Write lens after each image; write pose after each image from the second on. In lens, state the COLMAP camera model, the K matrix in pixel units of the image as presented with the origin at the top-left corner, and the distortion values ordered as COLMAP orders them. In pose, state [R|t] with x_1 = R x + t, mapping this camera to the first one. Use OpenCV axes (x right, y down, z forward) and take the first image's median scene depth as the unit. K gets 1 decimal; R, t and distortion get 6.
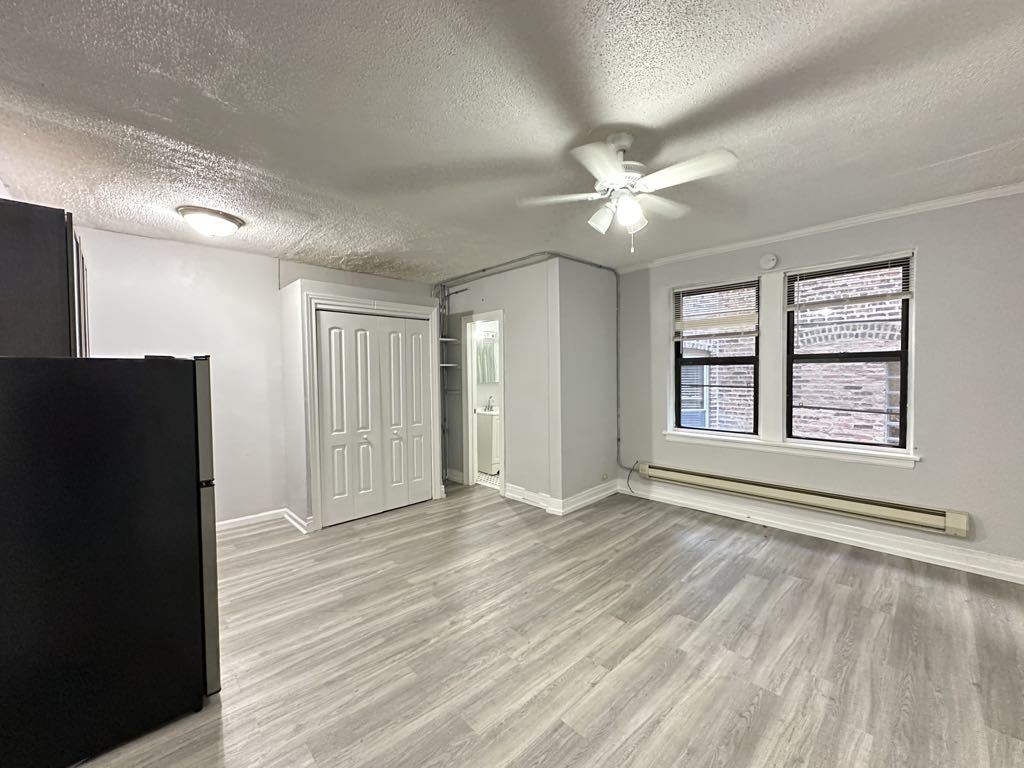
lens RADIAL K [[407.9, 0, 512.0], [0, 407.9, 384.0], [0, 0, 1]] dist [-0.001790, 0.000006]
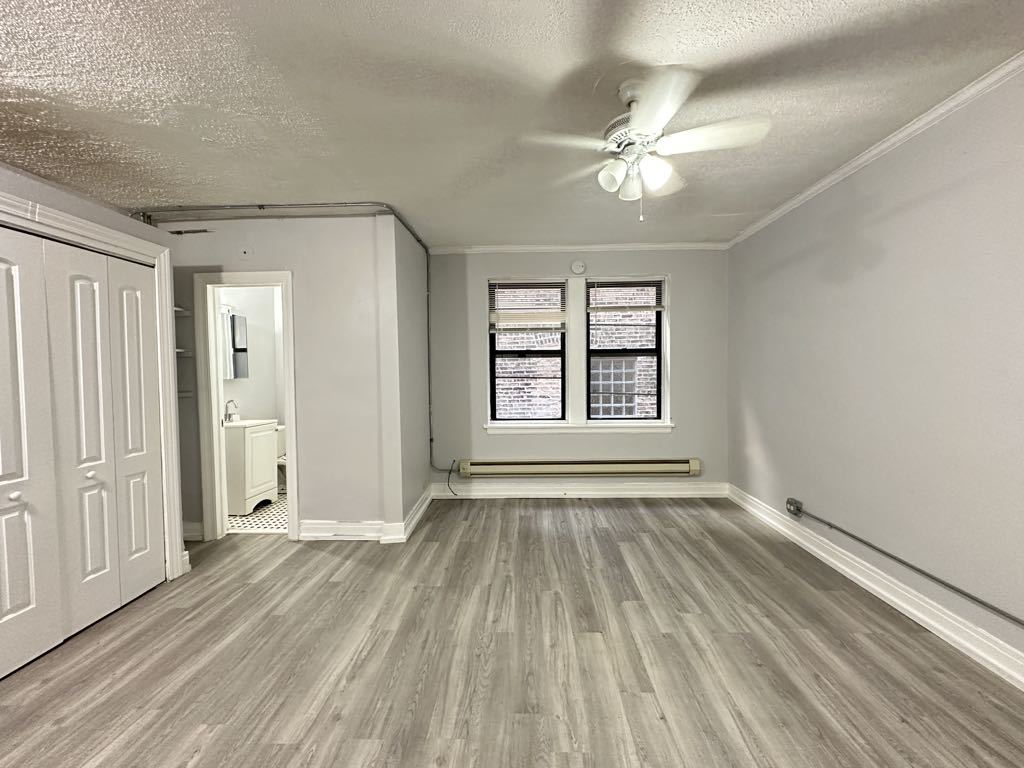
lens RADIAL K [[407.9, 0, 512.0], [0, 407.9, 384.0], [0, 0, 1]] dist [-0.001790, 0.000006]
pose [[0.713091, -0.021043, 0.700756, -0.309968], [0.022477, 0.999722, 0.007148, 0.015355], [-0.700711, 0.010654, 0.713365, 0.314082]]
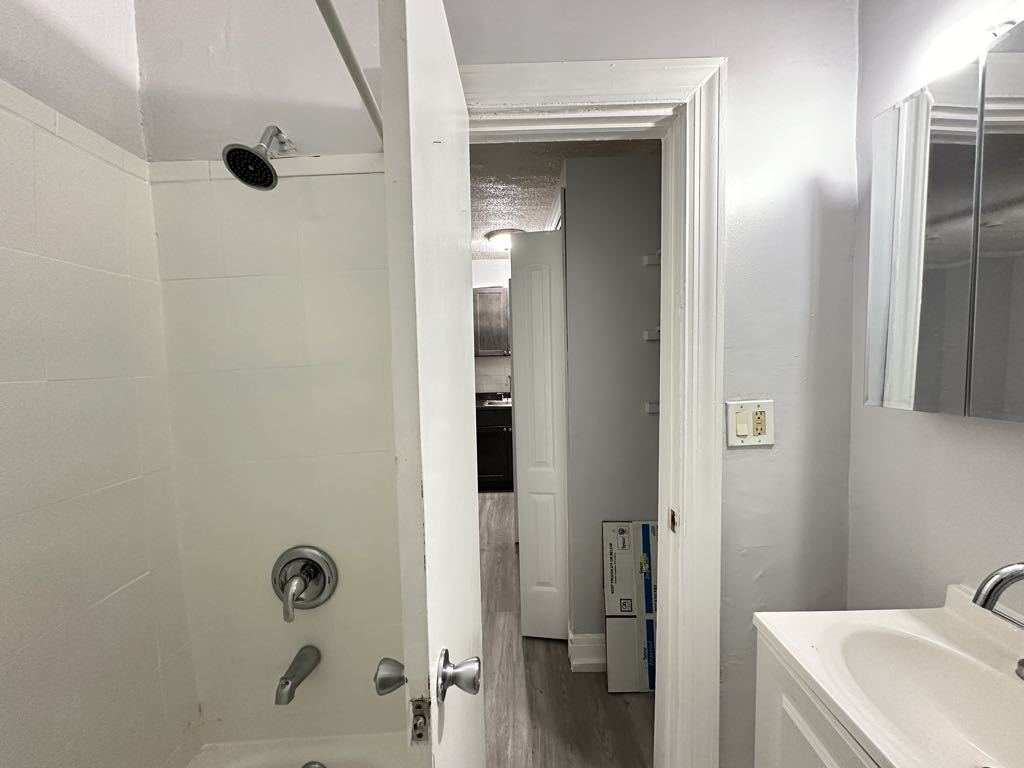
lens RADIAL K [[407.9, 0, 512.0], [0, 407.9, 384.0], [0, 0, 1]] dist [-0.001790, 0.000006]
pose [[-0.685169, 0.070300, -0.724983, 0.180640], [0.008792, 0.996057, 0.088276, -0.041647], [0.728331, 0.054111, -0.683086, 1.564879]]
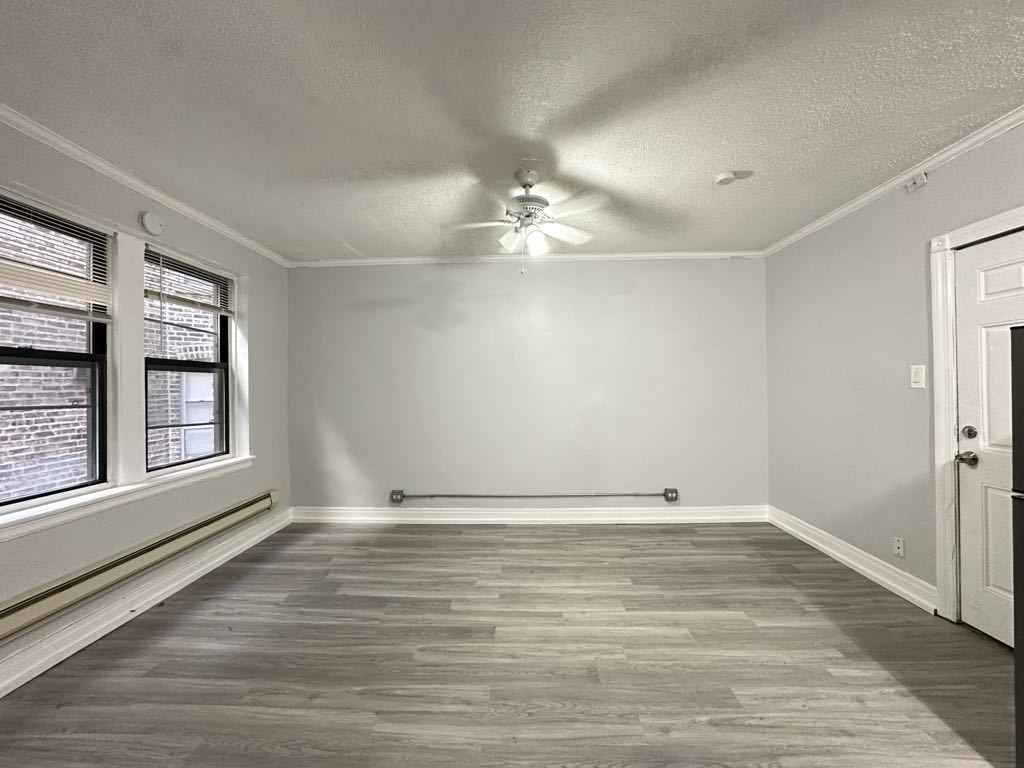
lens RADIAL K [[407.9, 0, 512.0], [0, 407.9, 384.0], [0, 0, 1]] dist [-0.001790, 0.000006]
pose [[-0.707005, 0.023099, 0.706831, -0.294311], [0.040311, 0.999158, 0.007669, -0.003840], [-0.706058, 0.033915, -0.707341, 1.057697]]
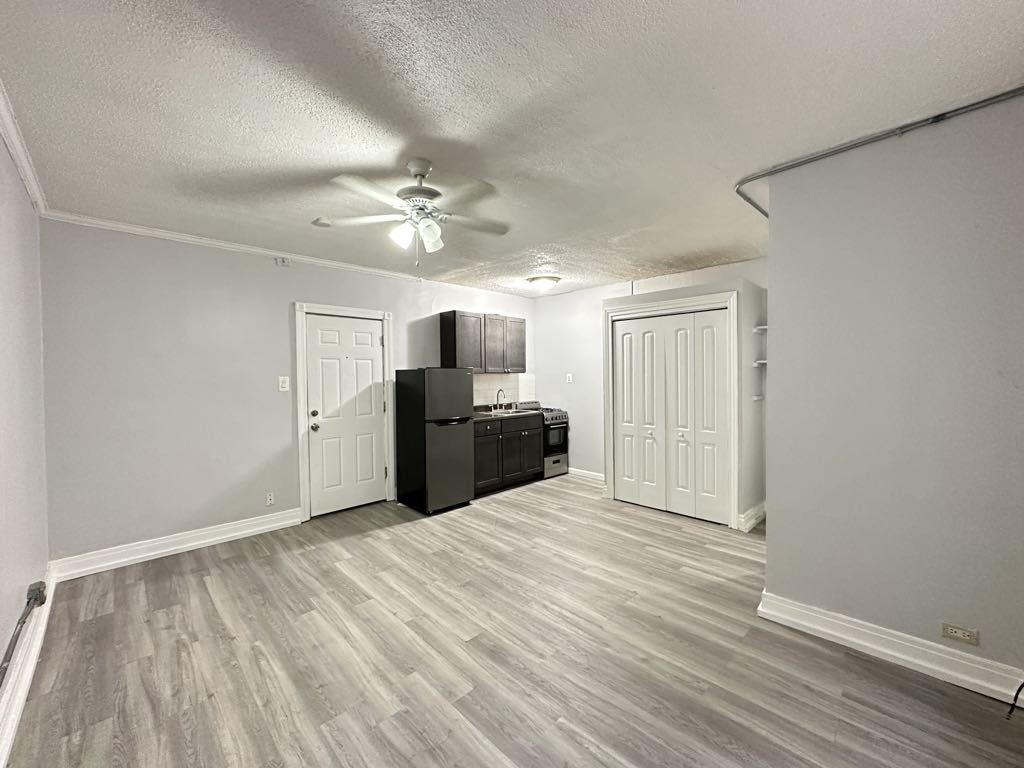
lens RADIAL K [[408.7, 0, 512.3], [0, 408.7, 383.2], [0, 0, 1]] dist [-0.001469, -0.000219]
pose [[0.013564, 0.033476, -0.999347, 0.775019], [-0.017373, 0.999296, 0.033239, -0.030993], [0.999757, 0.016911, 0.014136, 0.695697]]
